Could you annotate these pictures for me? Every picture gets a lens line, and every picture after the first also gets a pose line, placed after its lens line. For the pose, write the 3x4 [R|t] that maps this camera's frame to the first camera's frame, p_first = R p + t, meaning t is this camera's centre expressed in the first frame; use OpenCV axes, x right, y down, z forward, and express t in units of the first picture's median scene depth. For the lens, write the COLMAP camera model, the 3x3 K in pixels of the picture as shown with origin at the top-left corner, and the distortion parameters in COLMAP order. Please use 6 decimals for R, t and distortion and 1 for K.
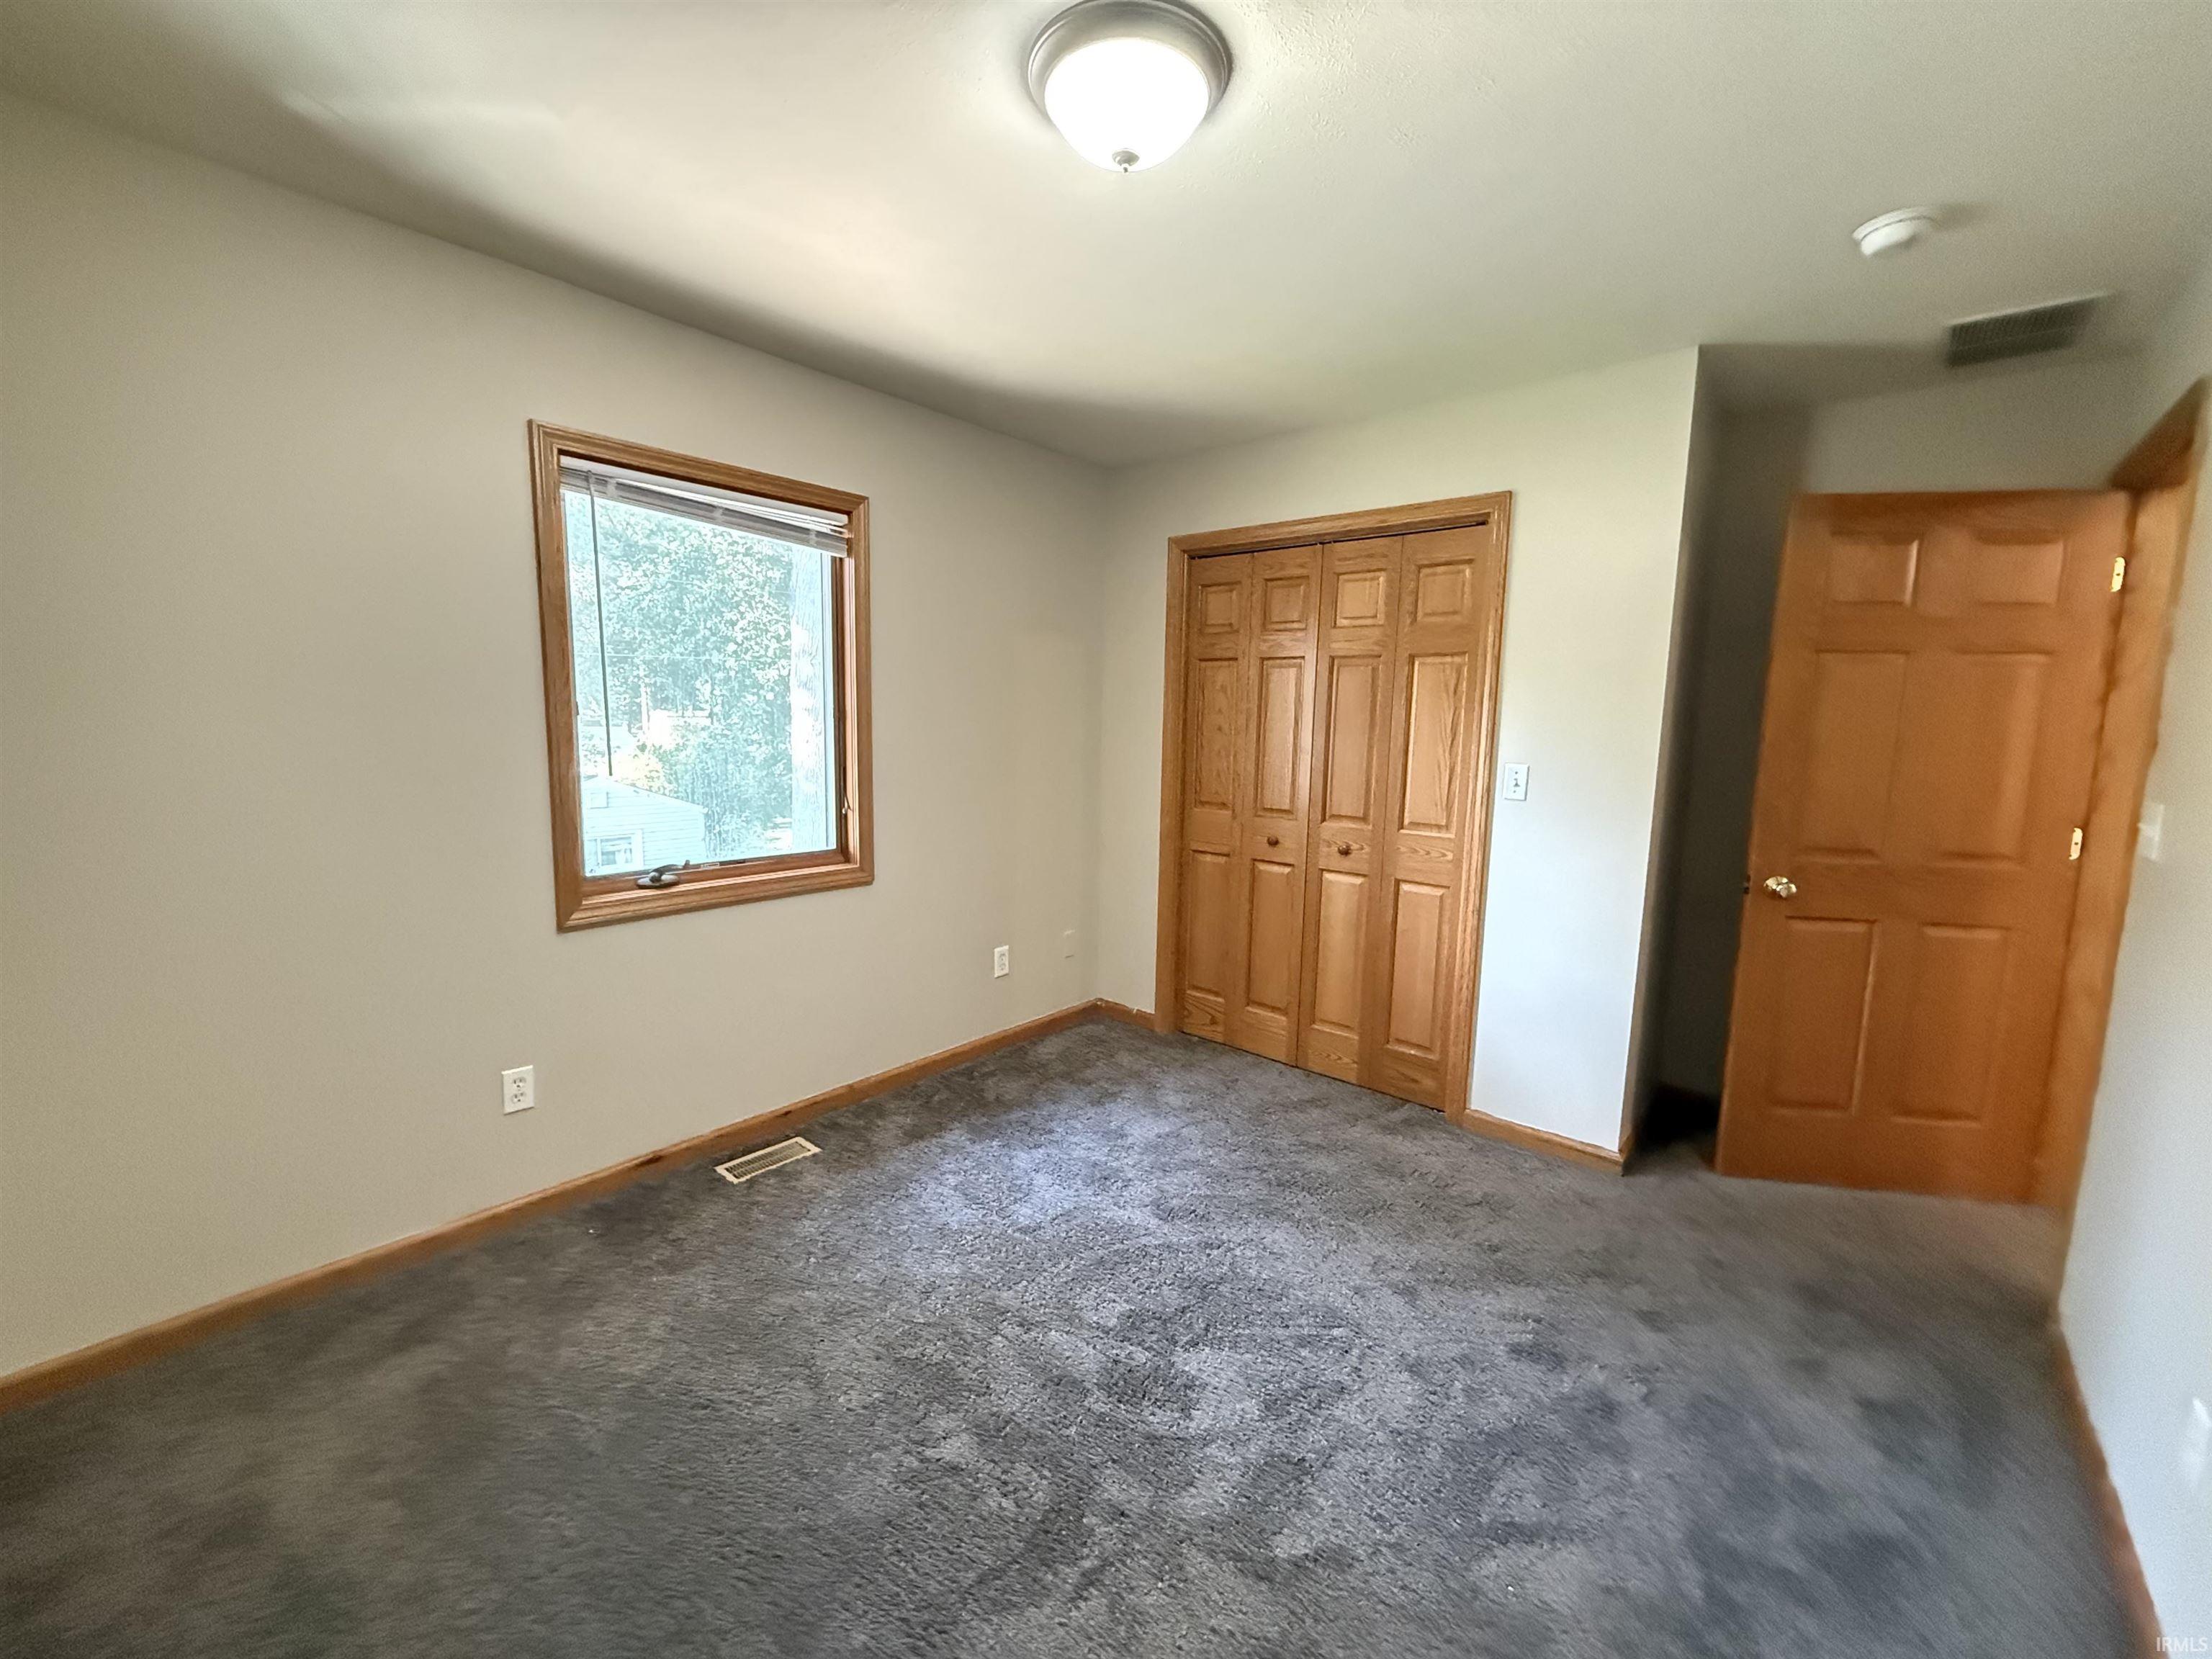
lens RADIAL K [[888.4, 0, 1102.3], [0, 888.4, 825.8], [0, 0, 1]] dist [0.000414, 0.000122]
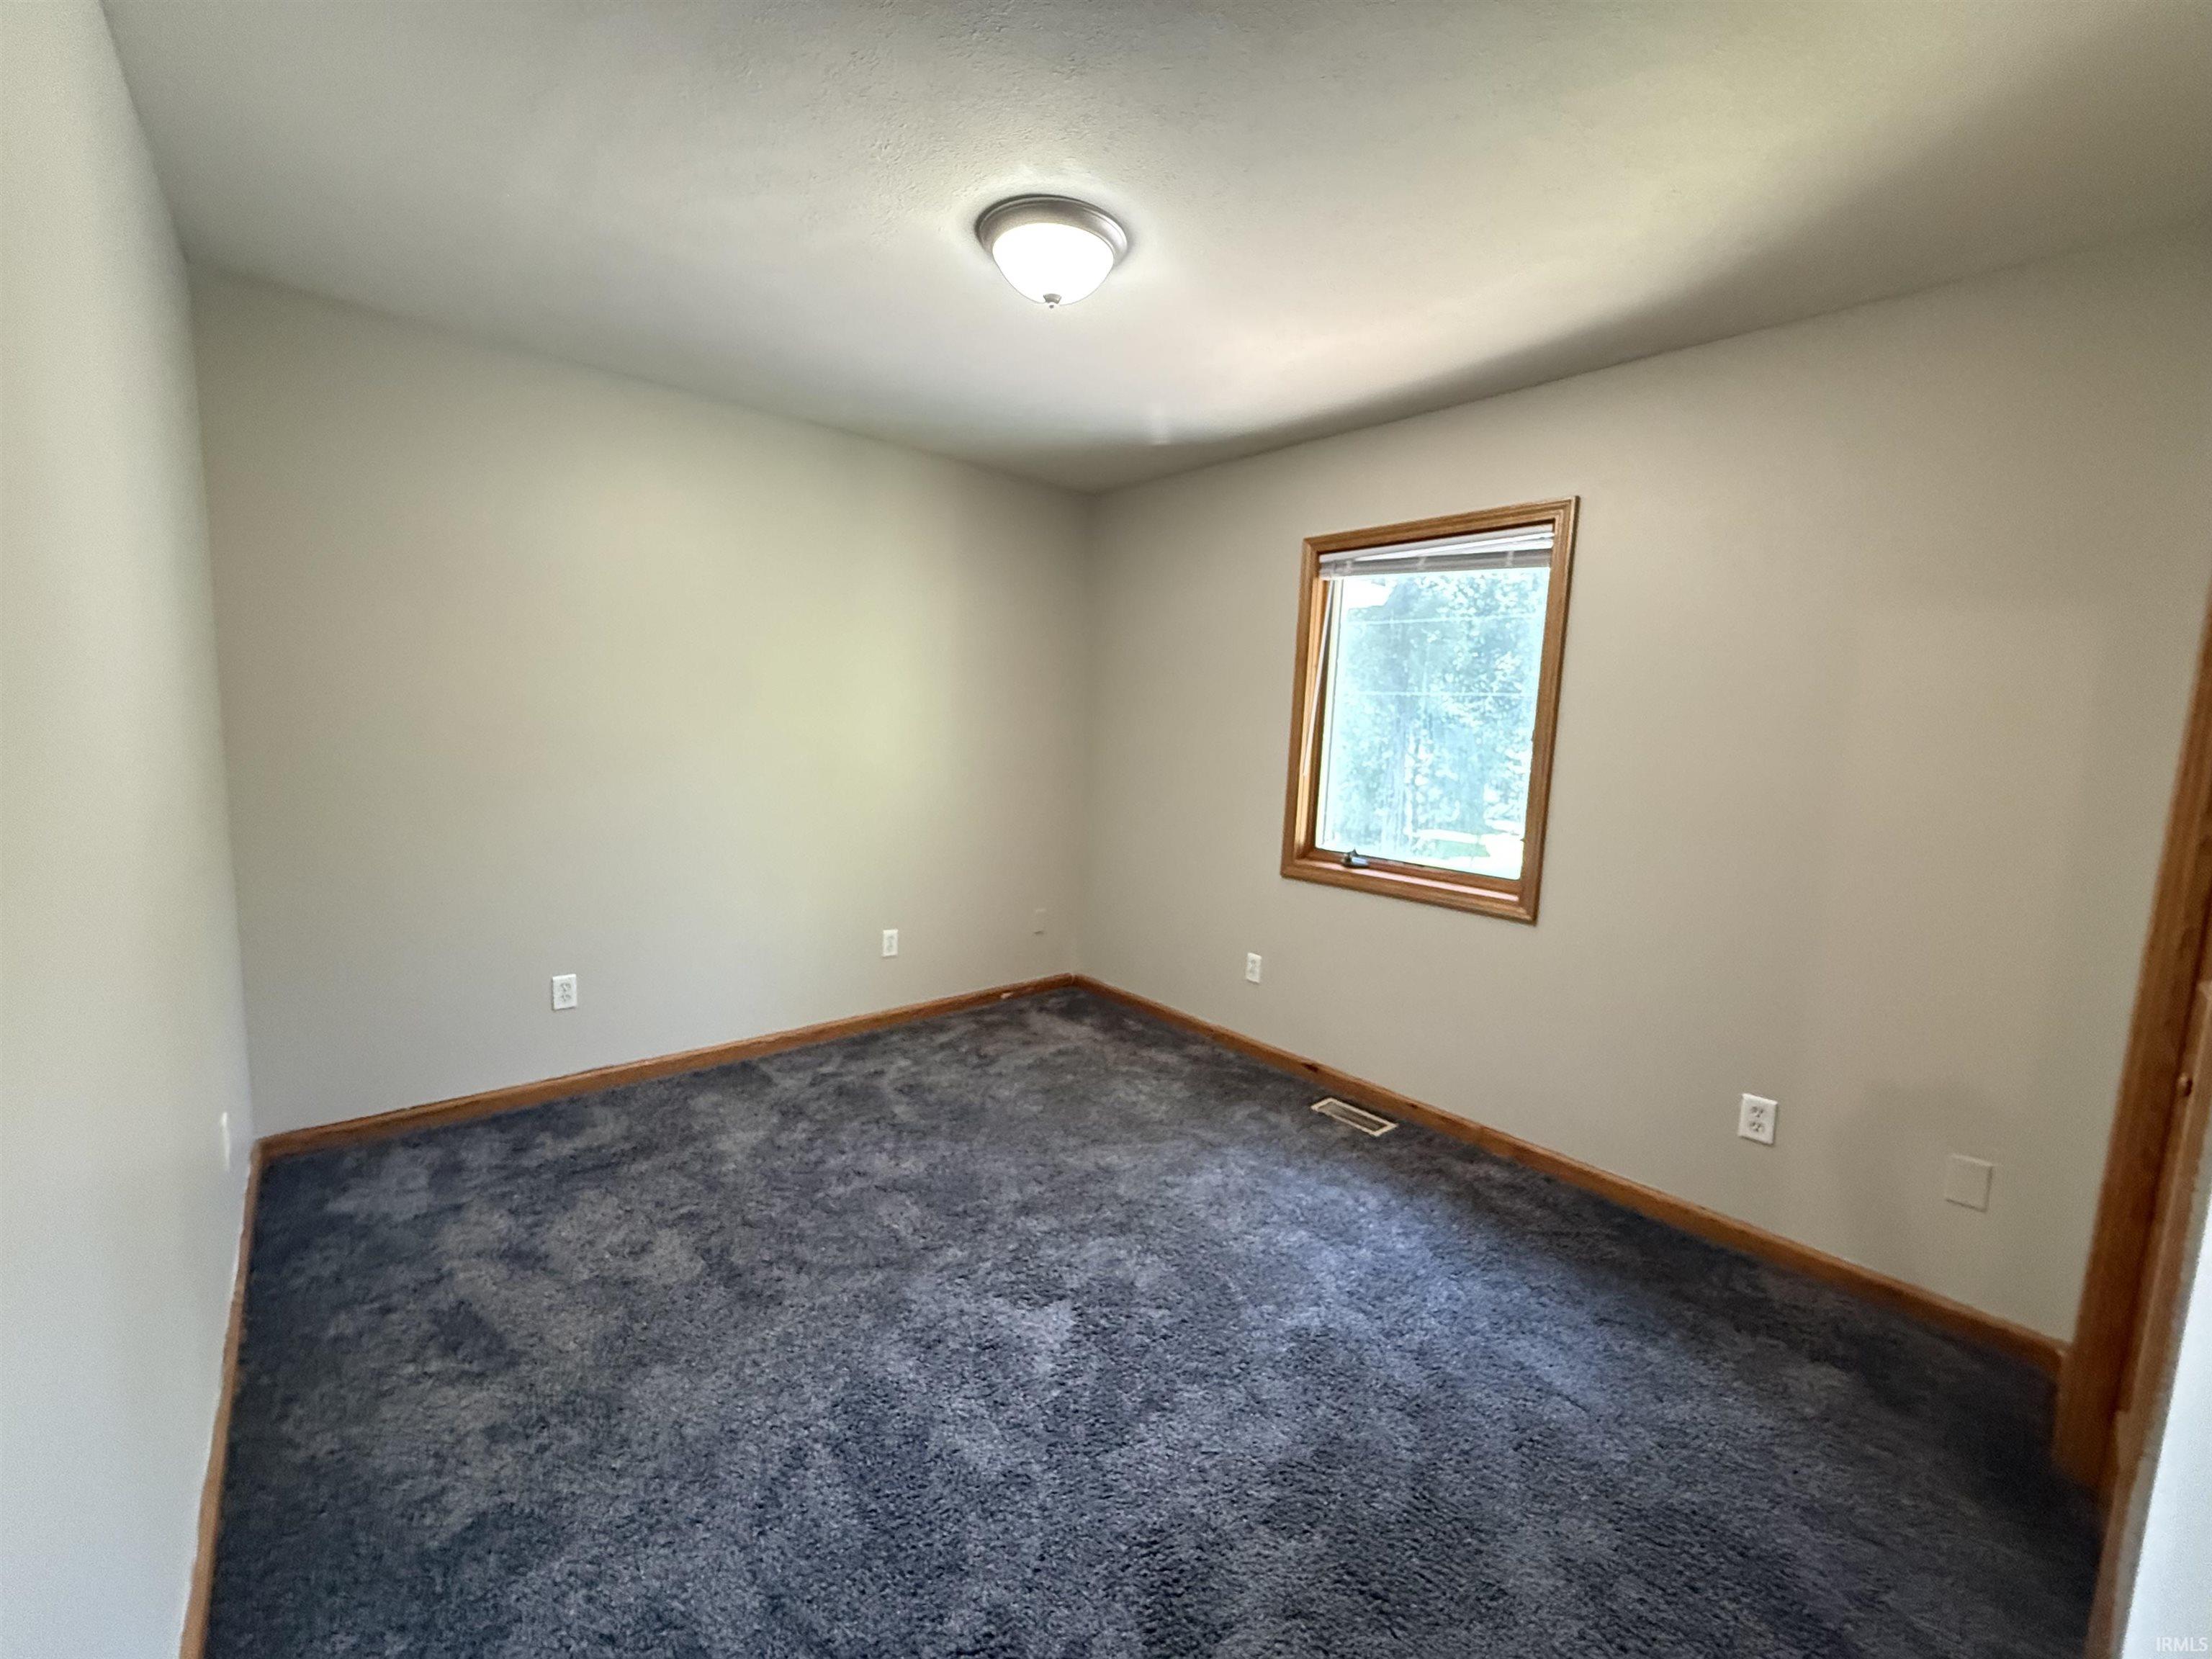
lens RADIAL K [[895.1, 0, 1091.3], [0, 895.1, 820.3], [0, 0, 1]] dist [0.000560, 0.000019]
pose [[-0.152396, 0.088172, -0.984379, 0.841197], [-0.161372, 0.980426, 0.112801, -0.083426], [0.975056, 0.176041, -0.135184, 0.810557]]
